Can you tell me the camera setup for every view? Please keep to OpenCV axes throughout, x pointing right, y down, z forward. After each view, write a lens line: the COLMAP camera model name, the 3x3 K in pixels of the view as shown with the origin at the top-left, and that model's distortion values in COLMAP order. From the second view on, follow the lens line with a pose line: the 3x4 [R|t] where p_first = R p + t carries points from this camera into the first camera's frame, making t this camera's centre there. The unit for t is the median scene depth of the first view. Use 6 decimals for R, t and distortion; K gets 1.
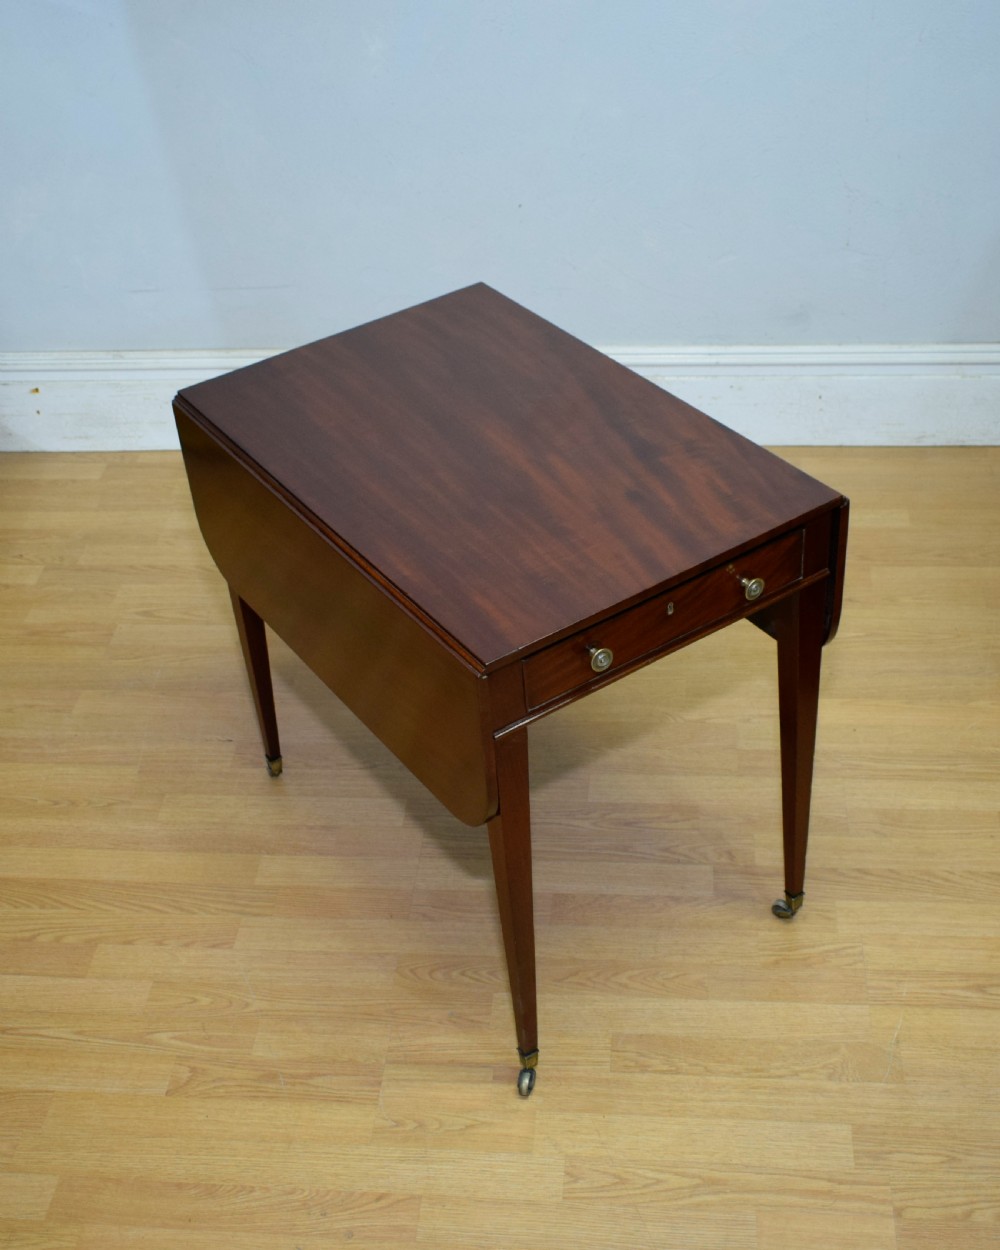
lens RADIAL K [[1575.0, 0, 483.8], [0, 1575.0, 689.2], [0, 0, 1]] dist [-0.020317, 0.003050]
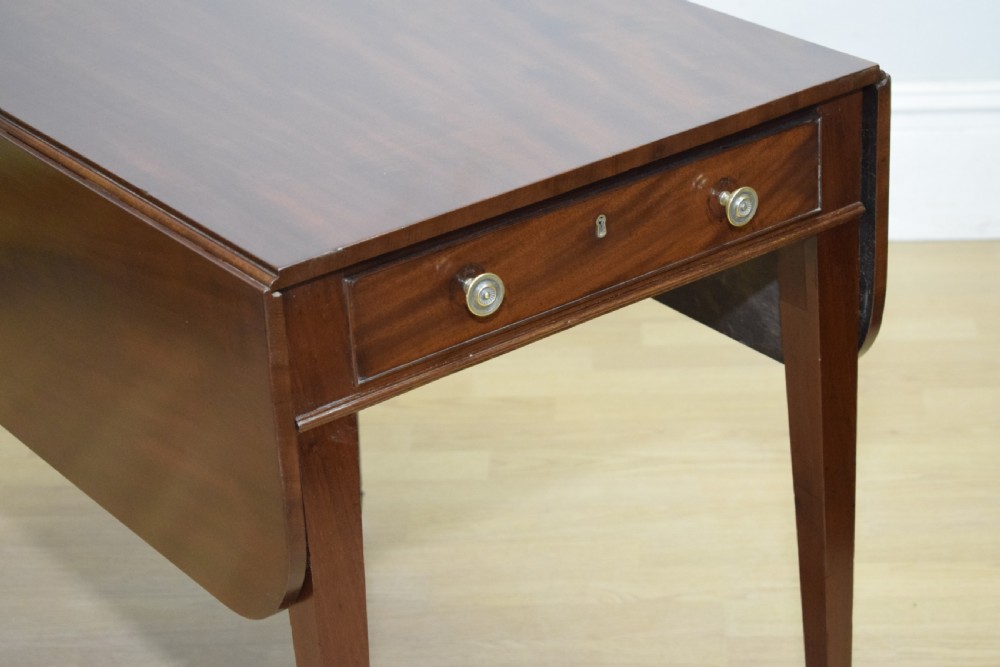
lens RADIAL K [[2289.4, 0, 503.0], [0, 2289.4, 304.4], [0, 0, 1]] dist [-0.027659, -0.010837]
pose [[0.997709, -0.002259, 0.067611, 0.019760], [0.018364, 0.970957, -0.238547, 0.147902], [-0.065108, 0.239242, 0.968775, 0.148206]]
